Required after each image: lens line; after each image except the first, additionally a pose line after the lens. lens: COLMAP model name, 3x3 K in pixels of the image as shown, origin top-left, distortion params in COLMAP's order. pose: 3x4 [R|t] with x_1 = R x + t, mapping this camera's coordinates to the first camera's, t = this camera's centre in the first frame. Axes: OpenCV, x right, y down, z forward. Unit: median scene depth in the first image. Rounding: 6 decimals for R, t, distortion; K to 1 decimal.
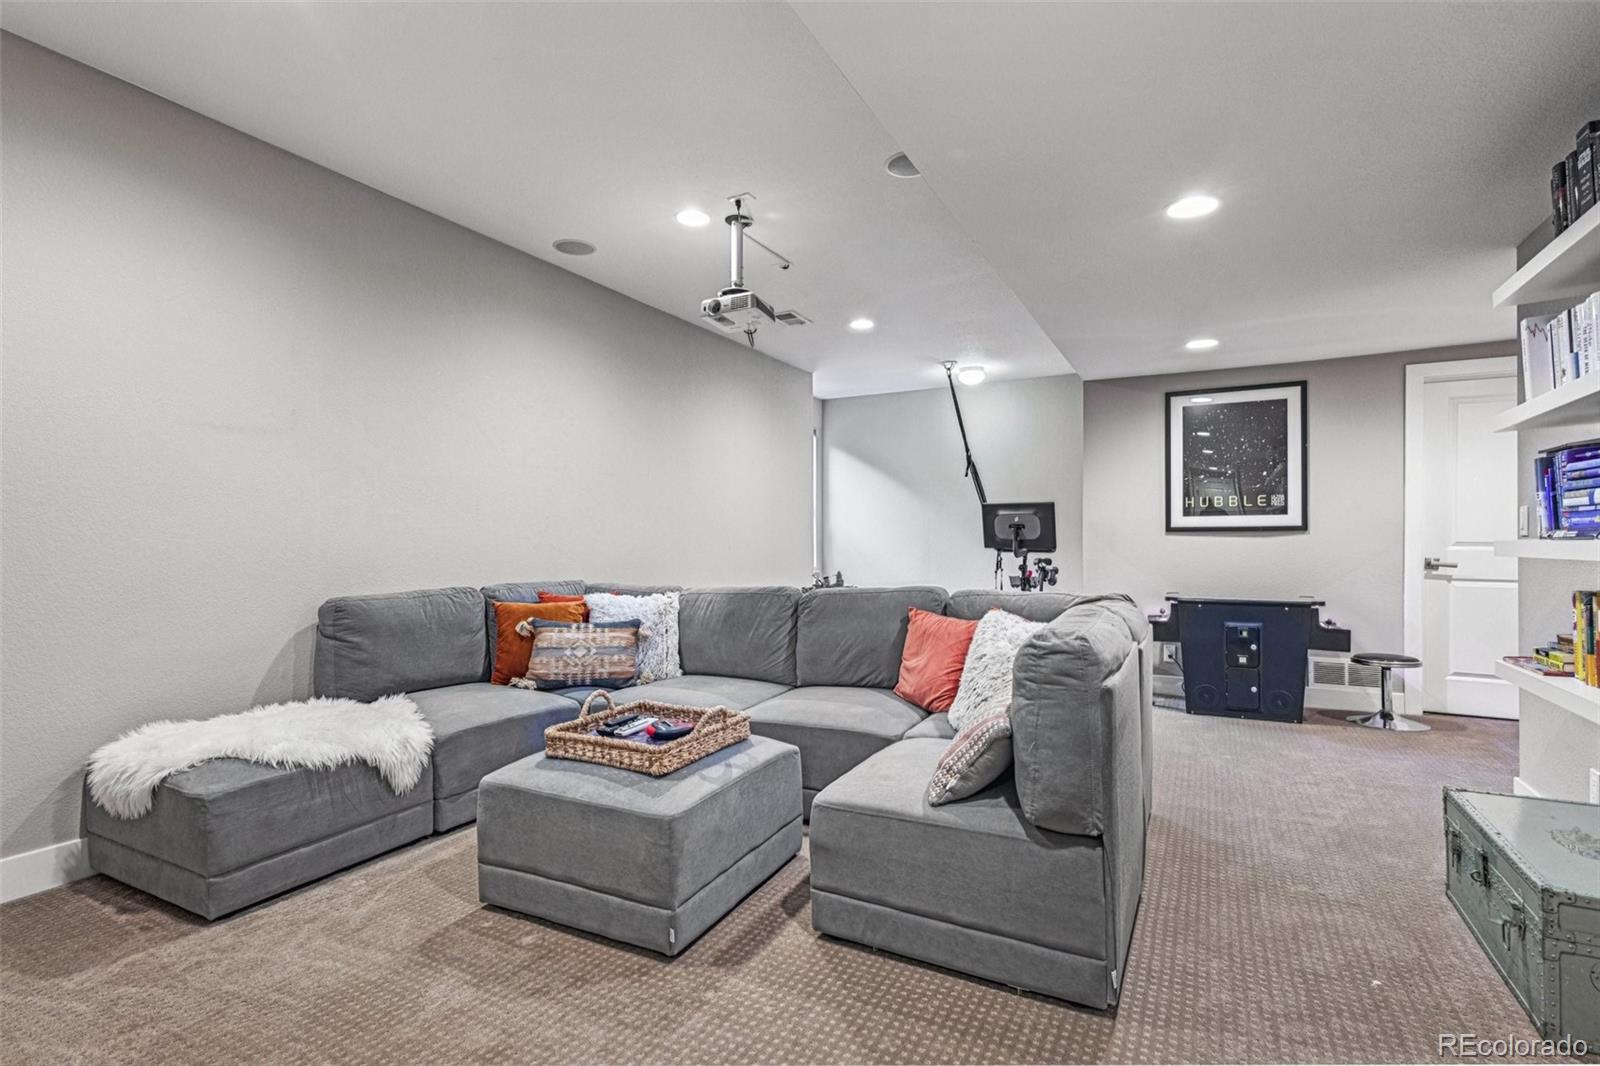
lens RADIAL K [[764.6, 0, 803.4], [0, 764.6, 528.7], [0, 0, 1]] dist [-0.000736, -0.001270]
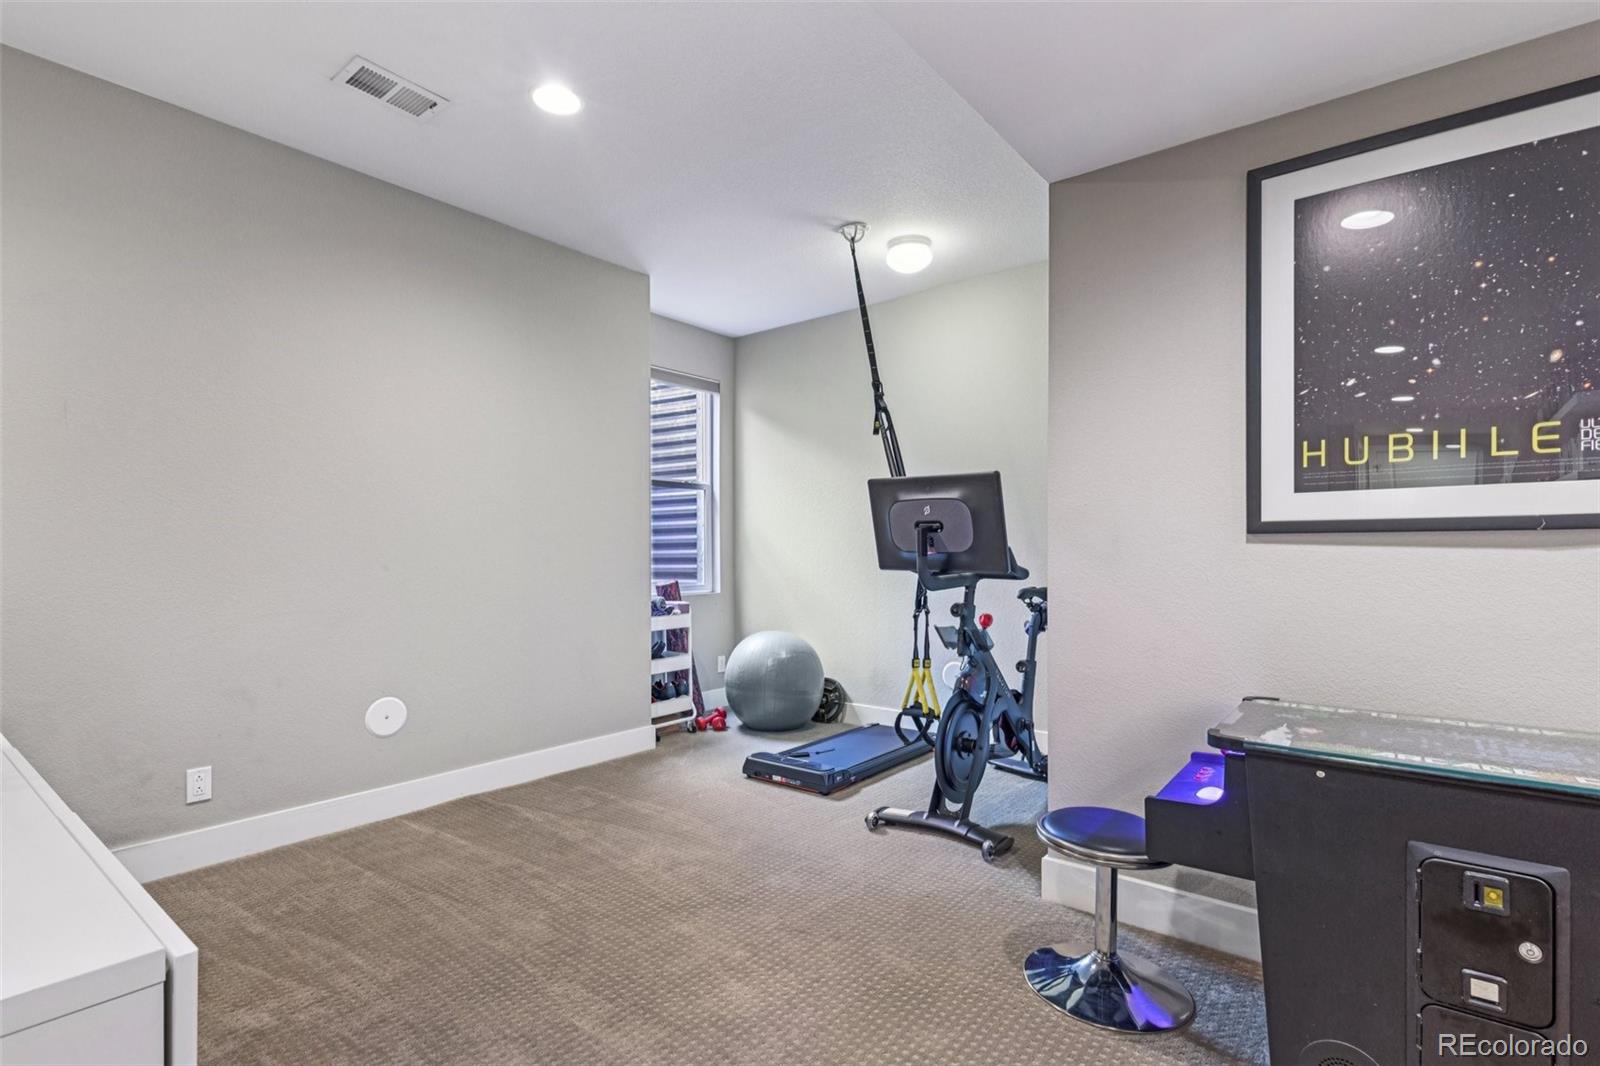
lens RADIAL K [[764.6, 0, 795.4], [0, 764.6, 536.1], [0, 0, 1]] dist [-0.000736, -0.001270]
pose [[0.978817, 0.000888, -0.204733, 0.330863], [-0.002112, 0.999981, -0.005761, 0.007630], [0.204724, 0.006071, 0.978801, 0.579194]]
